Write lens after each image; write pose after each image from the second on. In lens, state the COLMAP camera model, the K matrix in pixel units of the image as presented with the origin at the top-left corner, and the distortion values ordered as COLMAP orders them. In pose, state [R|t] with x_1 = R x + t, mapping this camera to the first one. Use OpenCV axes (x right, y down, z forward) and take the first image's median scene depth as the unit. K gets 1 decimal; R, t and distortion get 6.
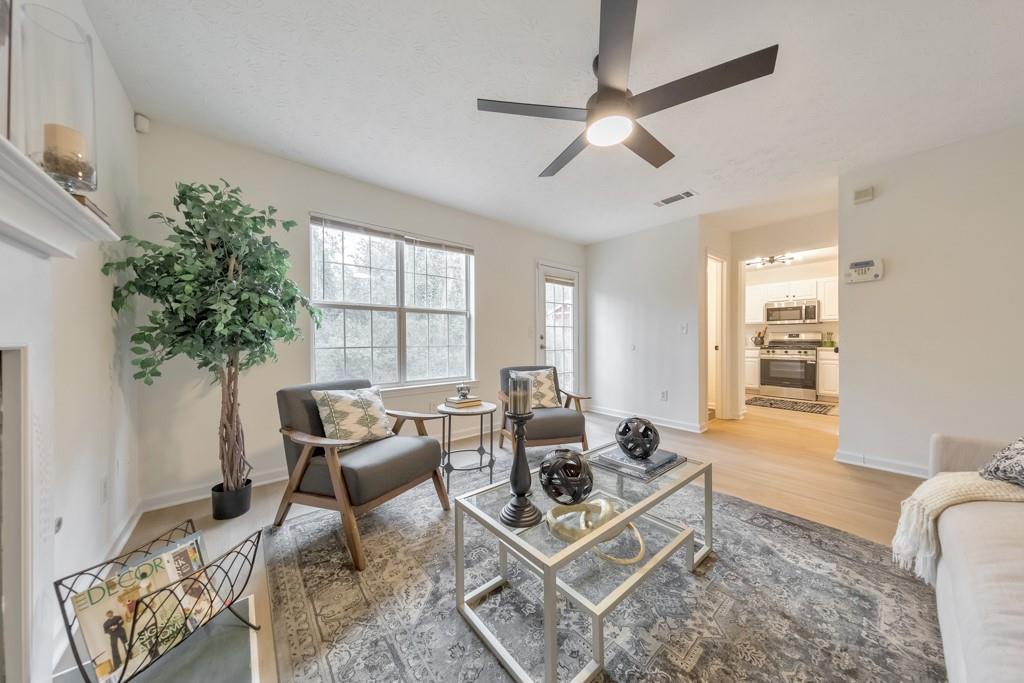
lens RADIAL K [[328.1, 0, 507.5], [0, 328.1, 339.9], [0, 0, 1]] dist [-0.001175, 0.000060]
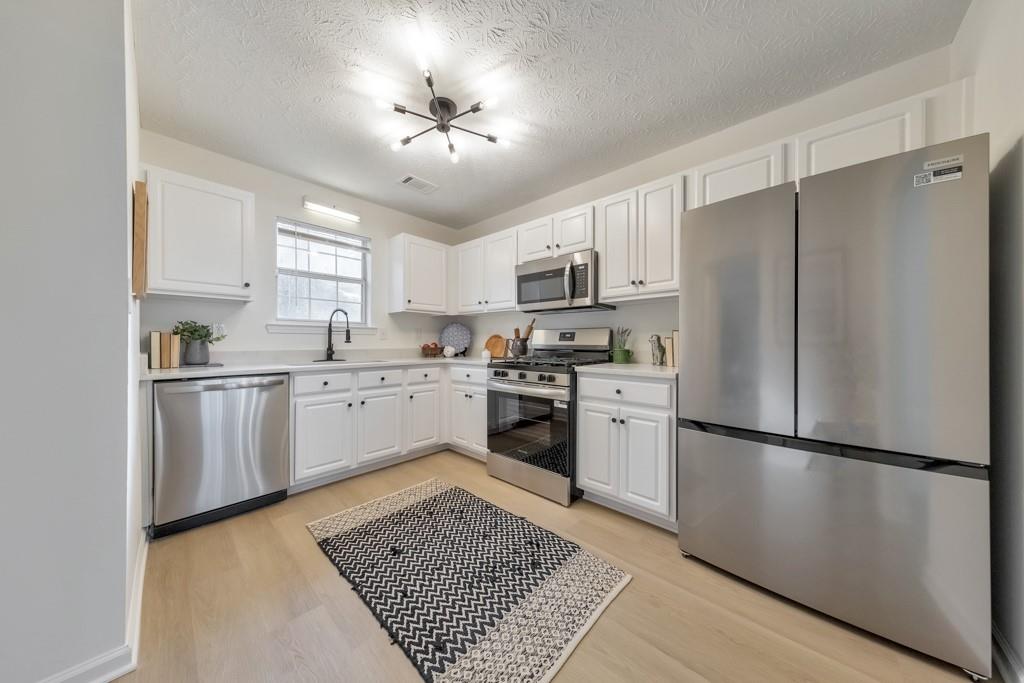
lens RADIAL K [[328.1, 0, 513.2], [0, 328.1, 341.3], [0, 0, 1]] dist [-0.001175, 0.000060]
pose [[0.990572, 0.003964, 0.136935, 0.766759], [-0.004545, 0.999982, 0.003929, -0.007990], [-0.136917, -0.004514, 0.990572, 0.583348]]
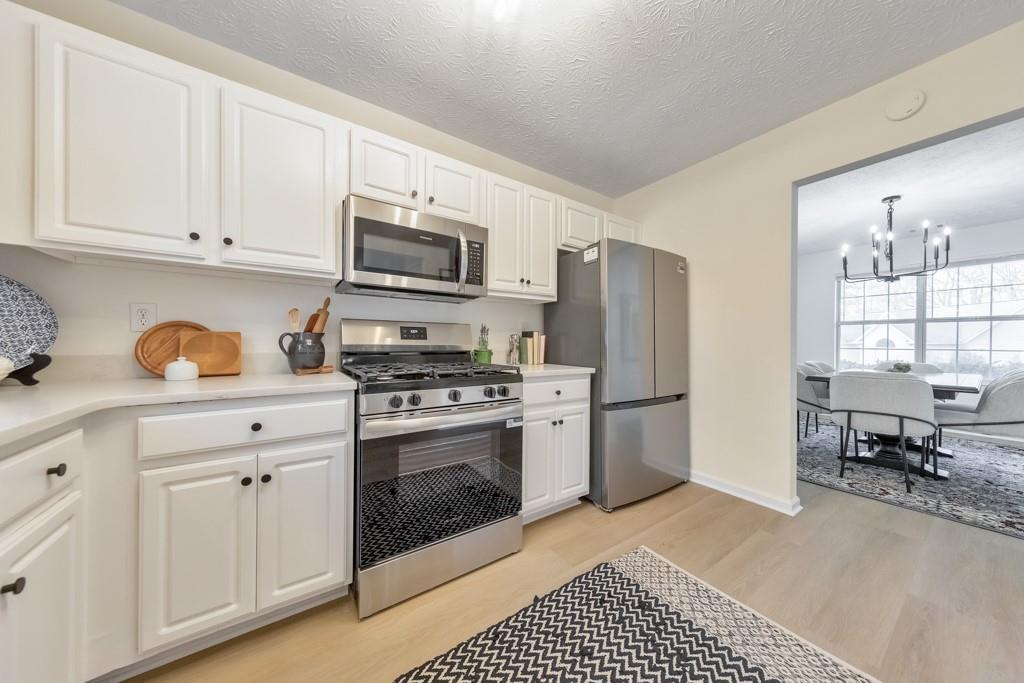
lens RADIAL K [[328.1, 0, 514.0], [0, 328.1, 343.6], [0, 0, 1]] dist [-0.001175, 0.000060]
pose [[0.082290, 0.002344, 0.996606, 0.591899], [-0.013465, 0.999909, -0.001240, -0.003752], [-0.996517, -0.013317, 0.082314, 0.913934]]
